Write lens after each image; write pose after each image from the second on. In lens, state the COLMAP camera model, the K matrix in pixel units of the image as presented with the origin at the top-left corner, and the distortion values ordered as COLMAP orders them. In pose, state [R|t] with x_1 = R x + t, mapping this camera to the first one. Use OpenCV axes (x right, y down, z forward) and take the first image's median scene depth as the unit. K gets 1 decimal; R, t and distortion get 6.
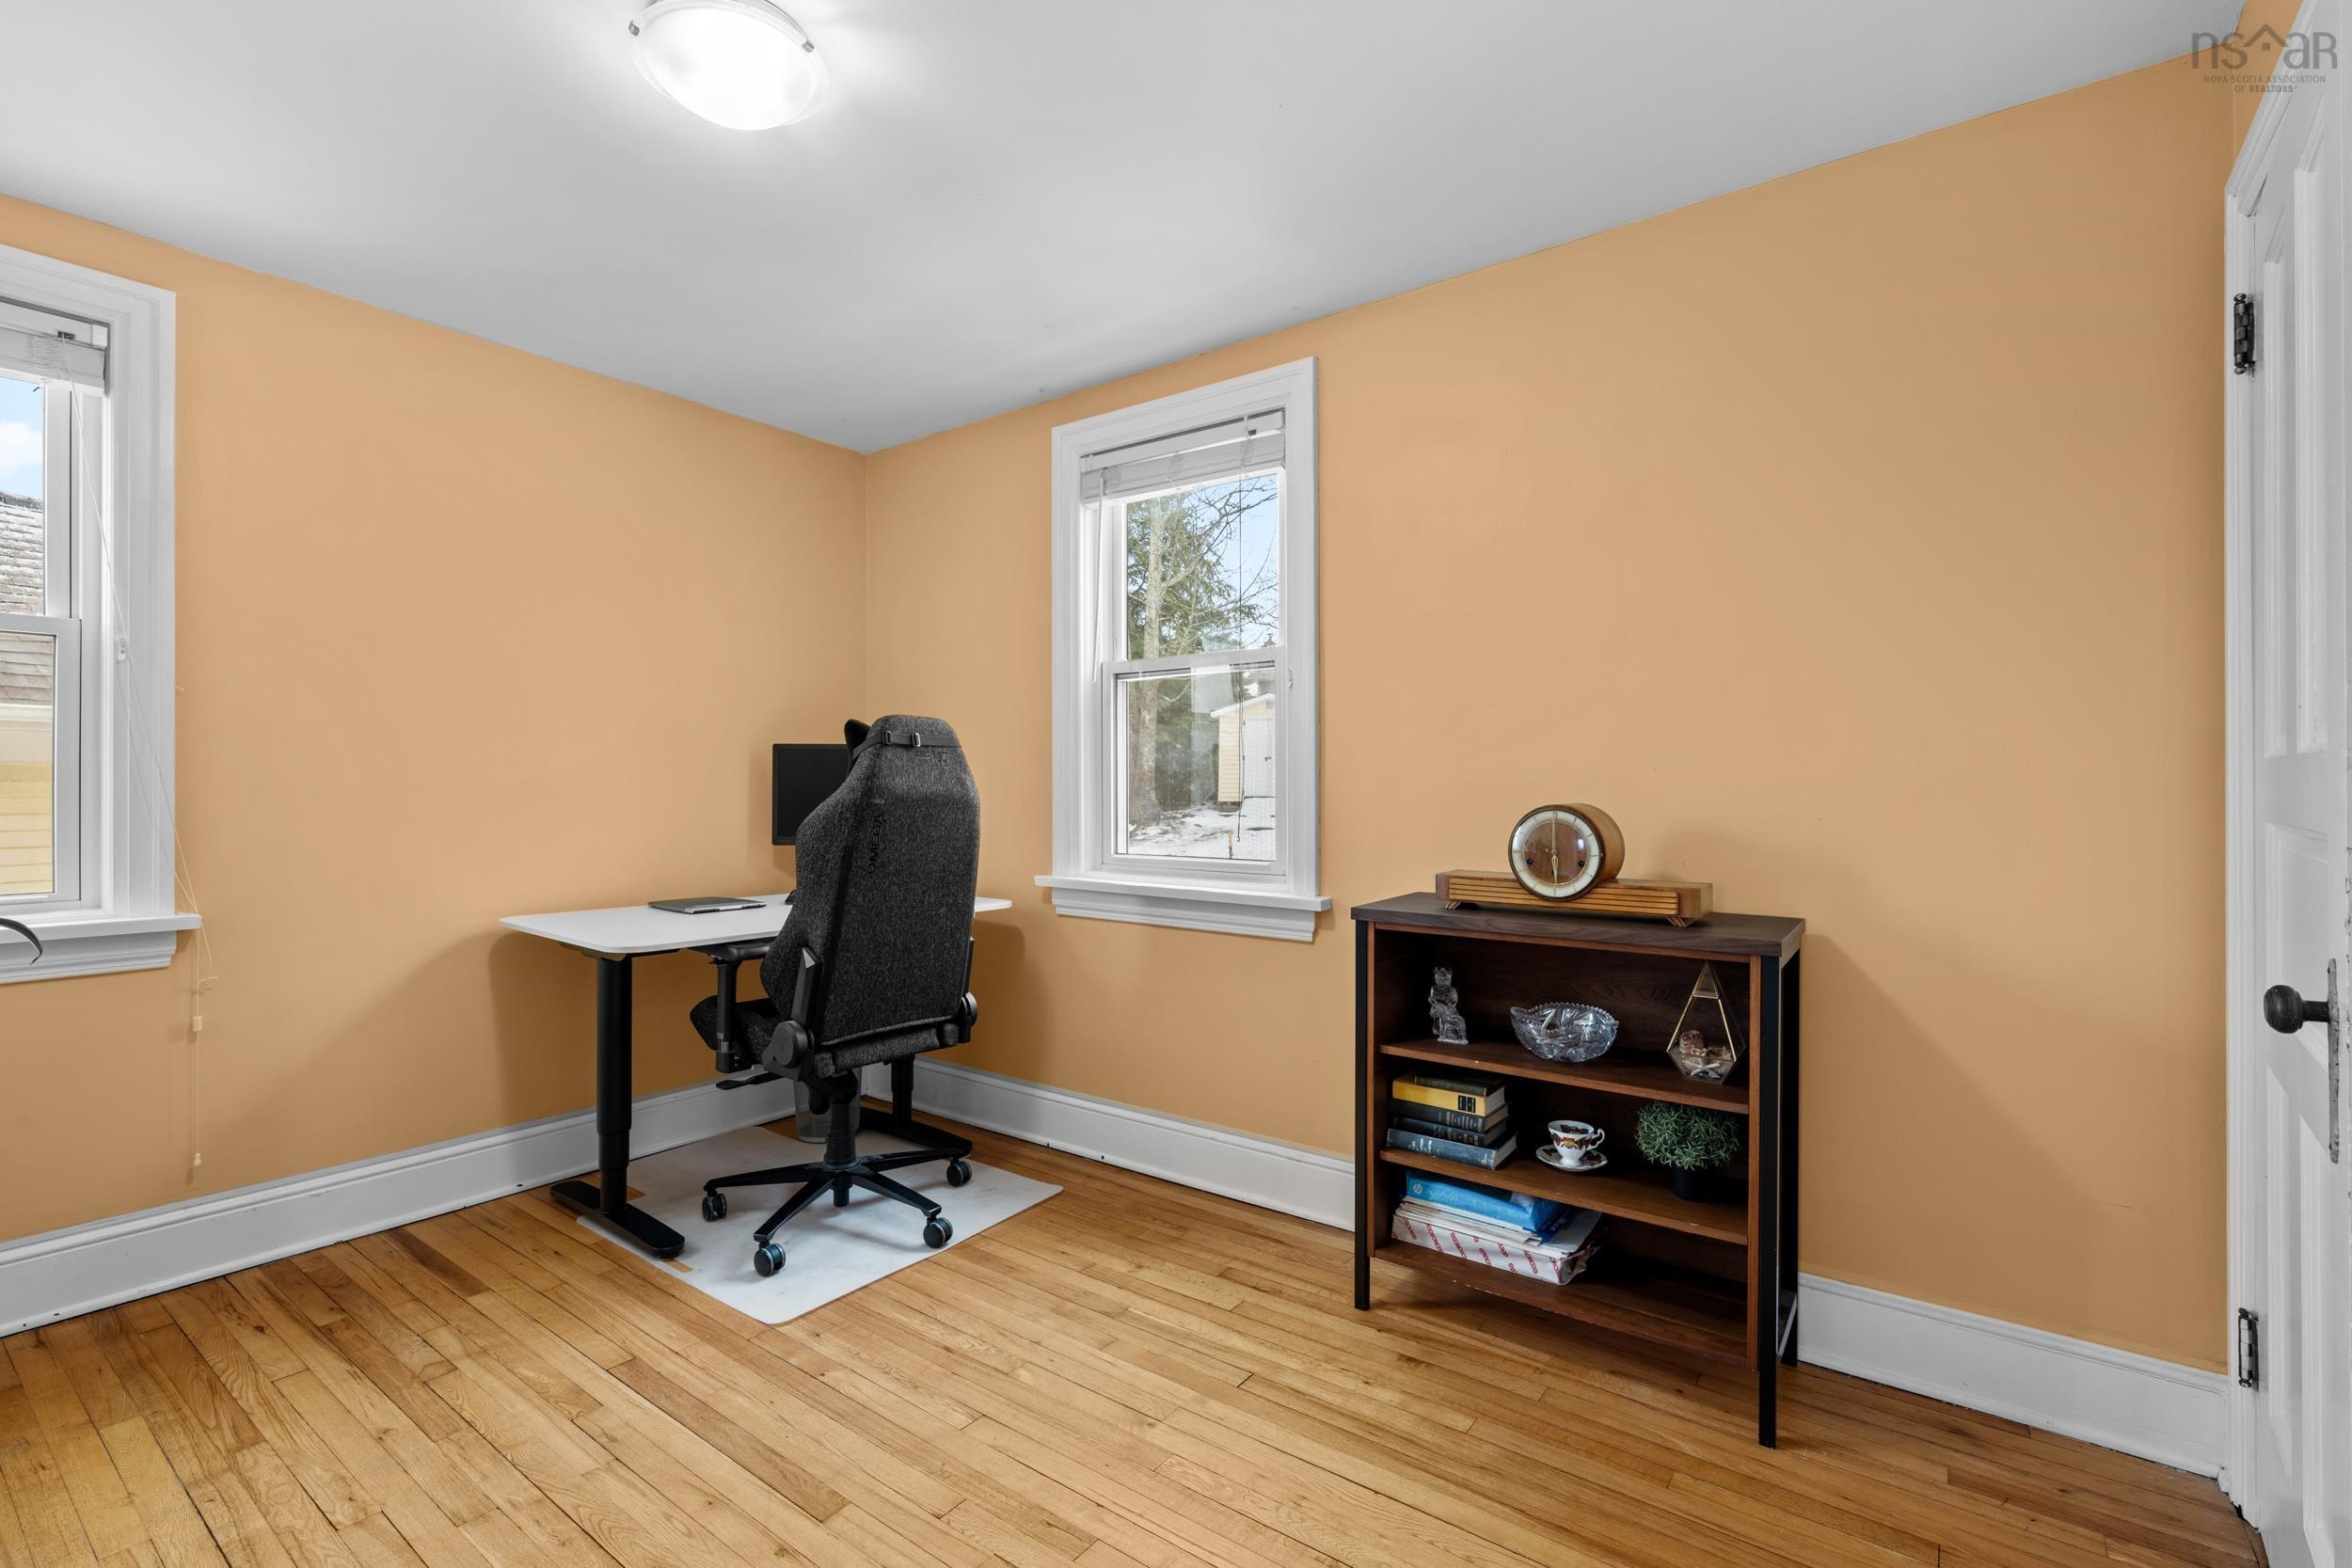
lens RADIAL K [[1069.7, 0, 1168.9], [0, 1069.7, 775.8], [0, 0, 1]] dist [0.001898, -0.000830]
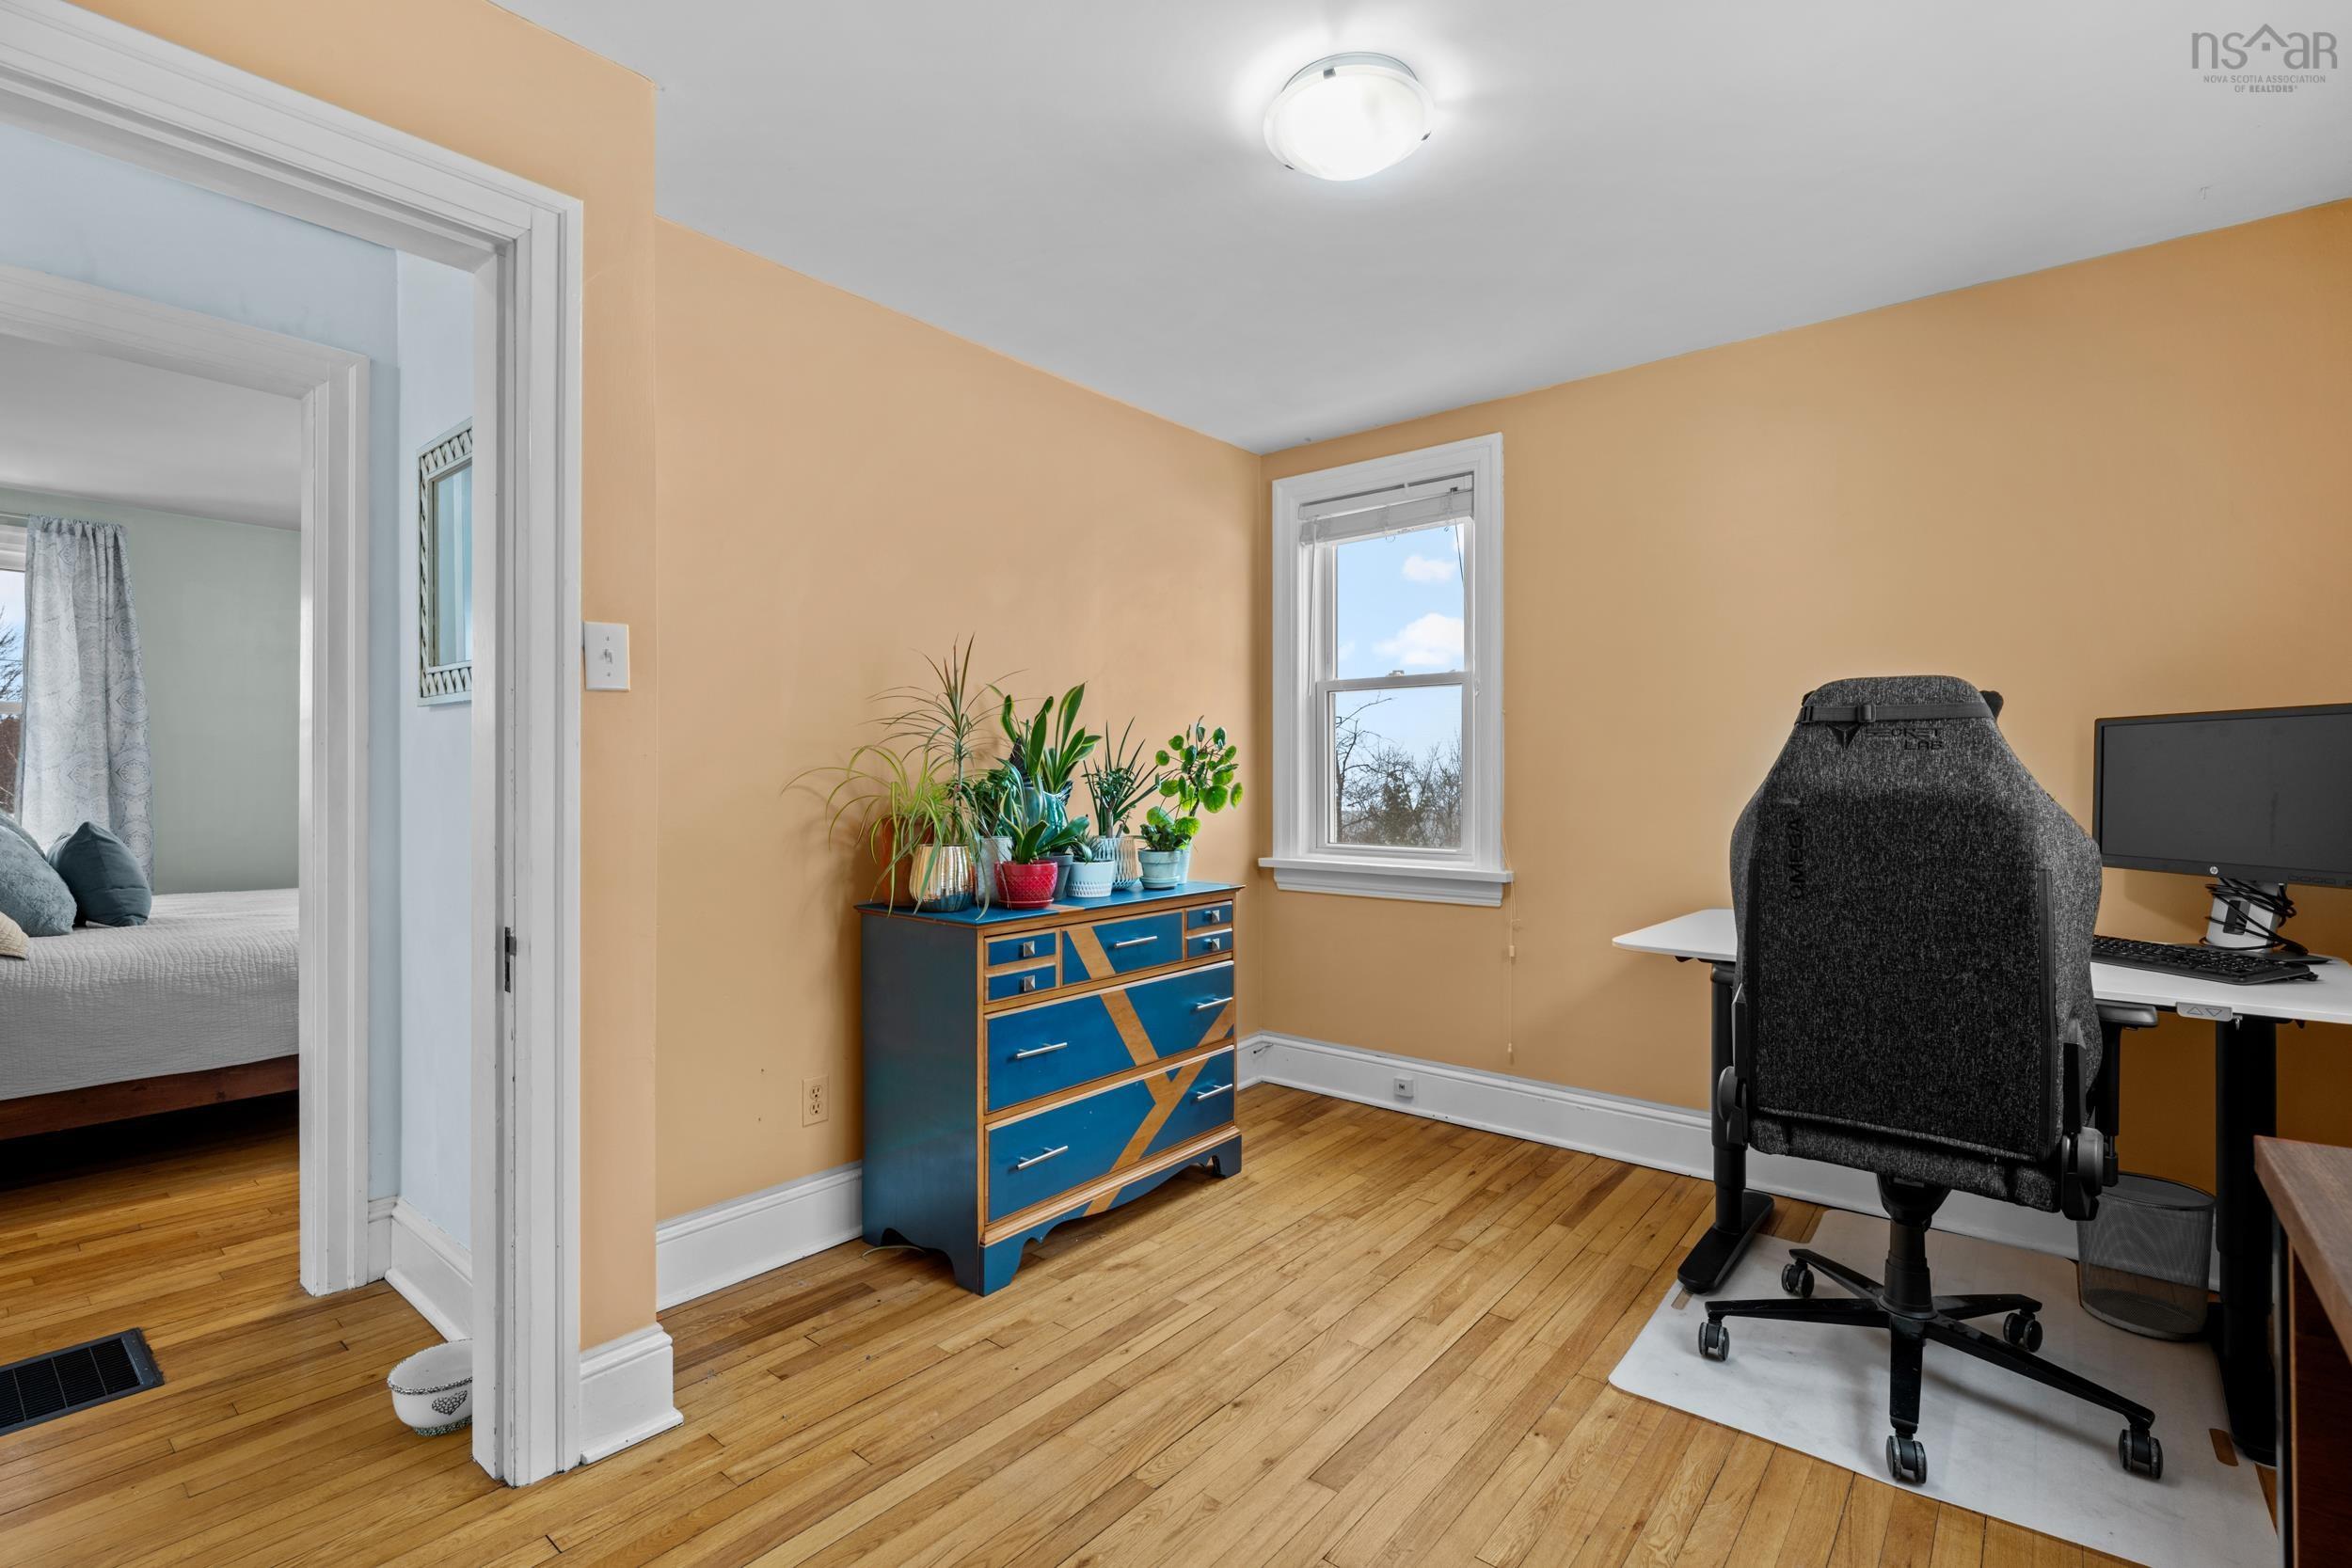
lens RADIAL K [[1069.7, 0, 1176.8], [0, 1069.7, 777.1], [0, 0, 1]] dist [0.001898, -0.000830]
pose [[-0.052585, -0.002228, -0.998614, 0.535262], [0.007727, 0.999967, -0.002638, 0.006382], [0.998587, -0.007855, -0.052566, 0.677252]]
